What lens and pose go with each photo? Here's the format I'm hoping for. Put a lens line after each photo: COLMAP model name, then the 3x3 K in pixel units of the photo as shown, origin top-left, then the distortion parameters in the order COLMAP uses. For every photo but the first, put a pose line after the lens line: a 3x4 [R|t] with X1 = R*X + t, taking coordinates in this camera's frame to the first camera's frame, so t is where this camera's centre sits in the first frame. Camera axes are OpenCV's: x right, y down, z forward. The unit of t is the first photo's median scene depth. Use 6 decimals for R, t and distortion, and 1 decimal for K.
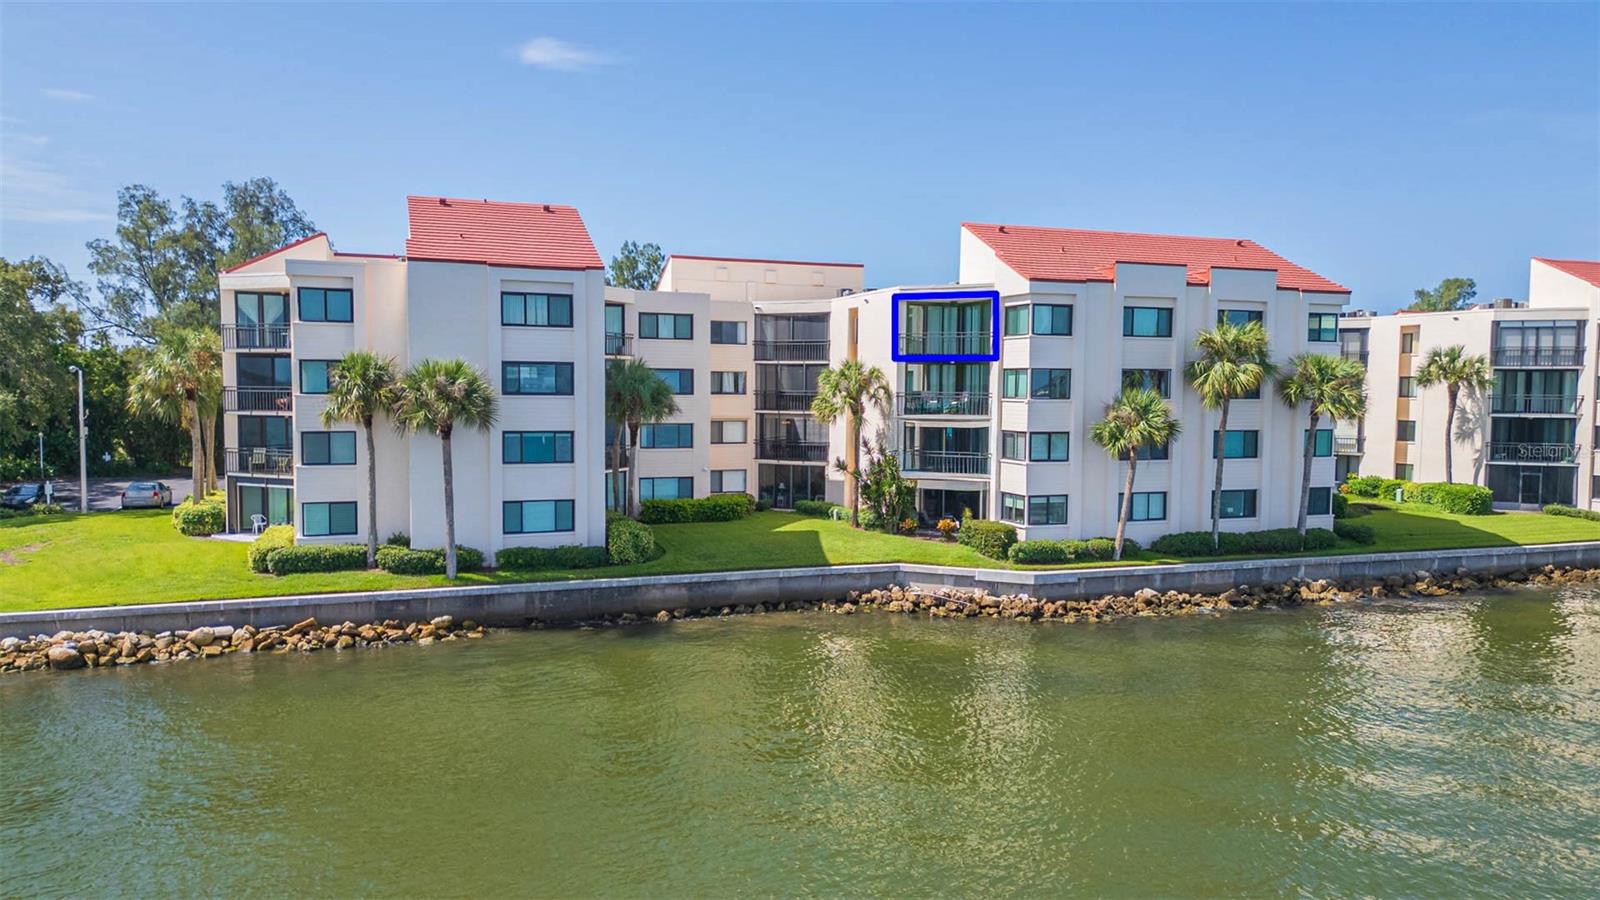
lens RADIAL K [[1132.0, 0, 800.1], [0, 1132.0, 447.8], [0, 0, 1]] dist [0.046036, -0.031185]
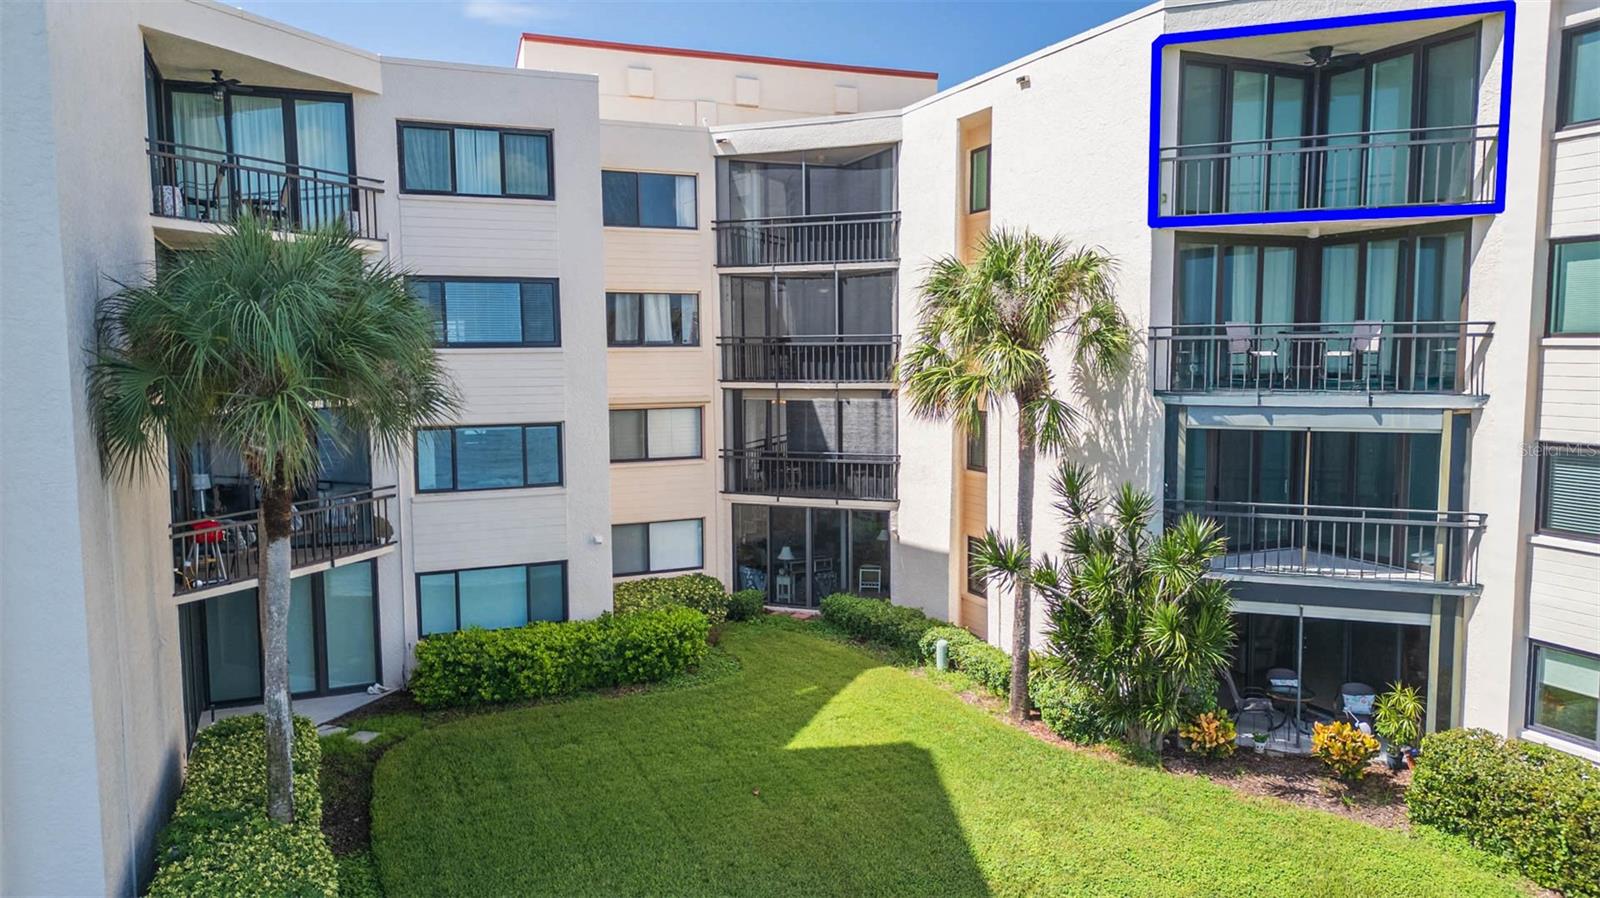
lens RADIAL K [[1132.0, 0, 800.3], [0, 1132.0, 455.5], [0, 0, 1]] dist [0.046036, -0.031185]
pose [[0.999003, -0.019725, 0.040050, -0.028149], [0.017961, 0.998873, 0.043929, -0.024313], [-0.040871, -0.043165, 0.998232, 0.580447]]
